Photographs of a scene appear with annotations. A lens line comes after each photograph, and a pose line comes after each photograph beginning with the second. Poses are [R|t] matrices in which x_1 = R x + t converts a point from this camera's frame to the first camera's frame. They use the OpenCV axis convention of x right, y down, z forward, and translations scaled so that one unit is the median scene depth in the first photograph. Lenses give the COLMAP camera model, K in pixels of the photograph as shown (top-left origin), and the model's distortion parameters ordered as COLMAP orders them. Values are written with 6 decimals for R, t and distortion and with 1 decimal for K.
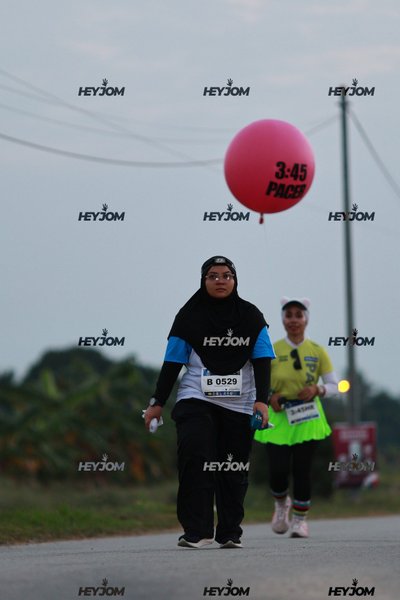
lens RADIAL K [[240.4, 0, 200.3], [0, 240.4, 299.8], [0, 0, 1]] dist [-0.001382, 0.000281]
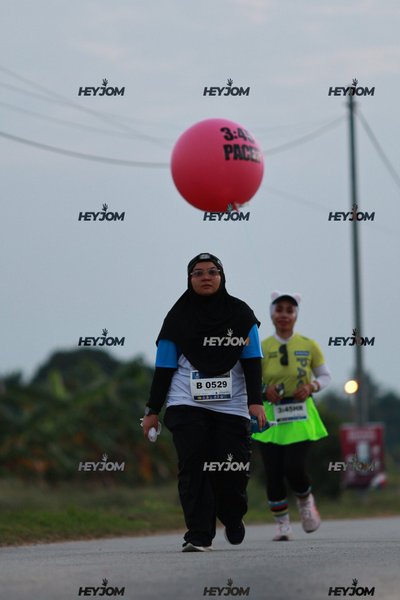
lens RADIAL K [[240.4, 0, 199.3], [0, 240.4, 299.7], [0, 0, 1]] dist [-0.001382, 0.000281]
pose [[1.000000, -0.000307, -0.000265, -0.036550], [0.000307, 1.000000, -0.000086, -0.003118], [0.000265, 0.000086, 1.000000, -0.000472]]
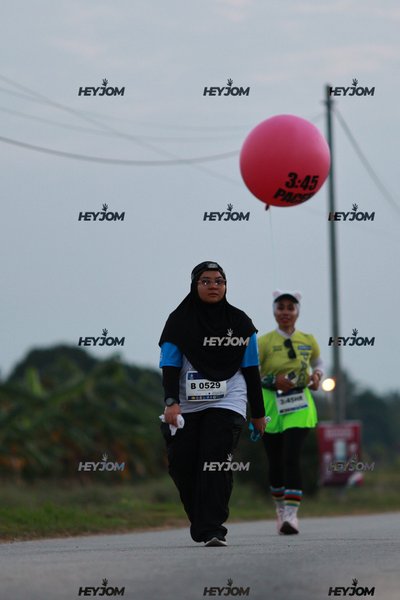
lens RADIAL K [[240.4, 0, 201.7], [0, 240.4, 300.0], [0, 0, 1]] dist [-0.001382, 0.000281]
pose [[1.000000, 0.000154, -0.000602, 0.069014], [-0.000154, 1.000000, -0.000115, 0.007672], [0.000602, 0.000115, 1.000000, -0.000477]]
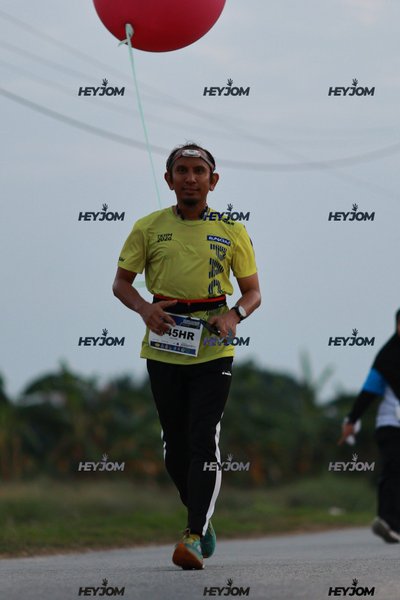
lens RADIAL K [[240.4, 0, 194.3], [0, 240.4, 299.4], [0, 0, 1]] dist [-0.001382, 0.000281]
pose [[0.999999, -0.000648, -0.001100, -0.518607], [0.000650, 0.999999, 0.001325, -0.013609], [0.001099, -0.001326, 0.999999, 0.003635]]
